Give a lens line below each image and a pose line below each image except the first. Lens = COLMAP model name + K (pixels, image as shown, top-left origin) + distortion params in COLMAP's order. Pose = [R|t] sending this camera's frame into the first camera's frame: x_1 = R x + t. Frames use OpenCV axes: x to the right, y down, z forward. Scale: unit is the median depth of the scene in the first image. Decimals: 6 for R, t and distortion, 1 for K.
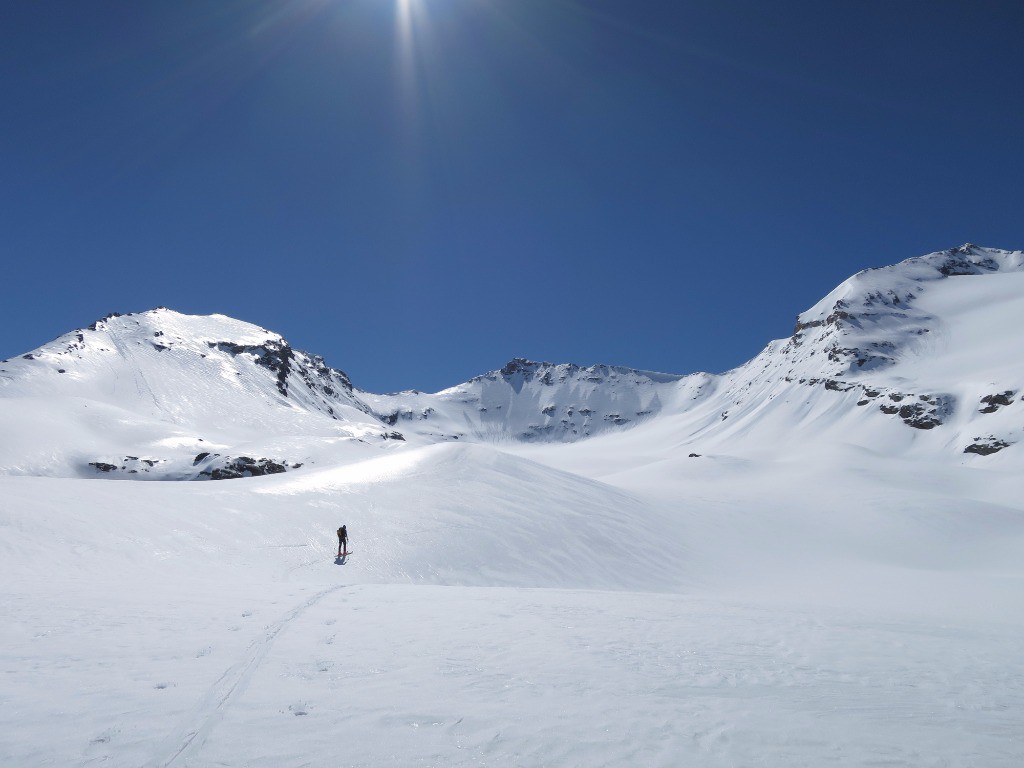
lens RADIAL K [[754.6, 0, 518.0], [0, 754.6, 381.0], [0, 0, 1]] dist [-0.049424, 0.005885]
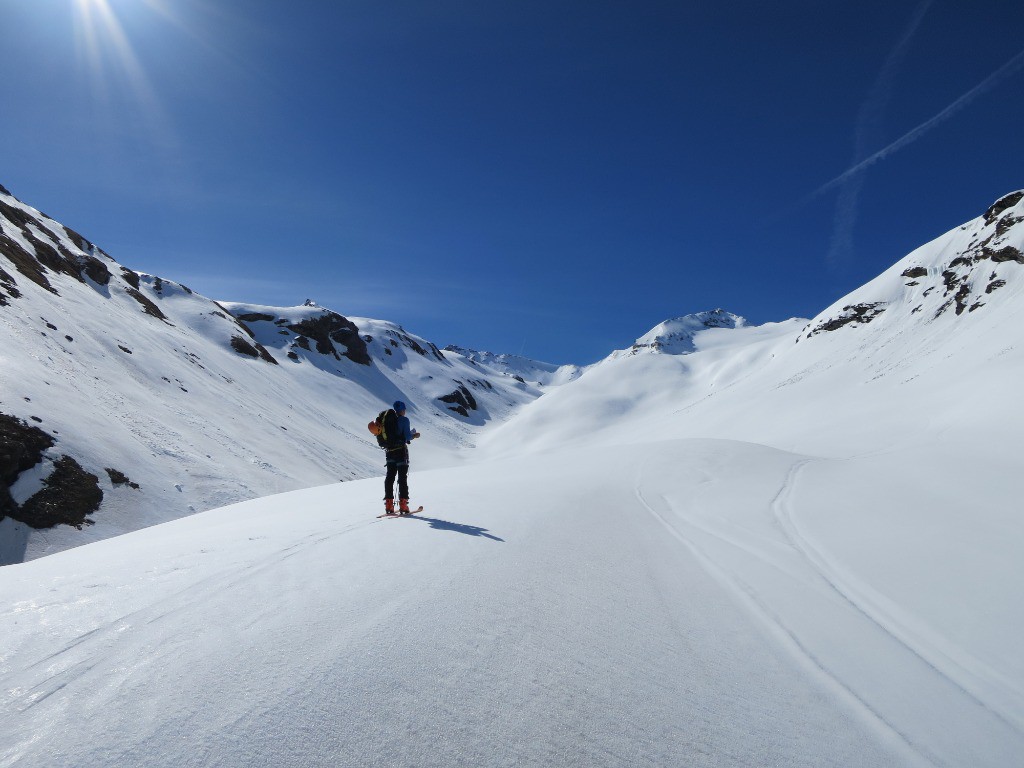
lens RADIAL K [[754.6, 0, 518.0], [0, 754.6, 381.0], [0, 0, 1]] dist [-0.049424, 0.005885]
pose [[0.959670, 0.083915, 0.268312, -0.421515], [-0.088692, 0.996043, 0.005709, 0.034114], [-0.266771, -0.029276, 0.963315, -0.787589]]
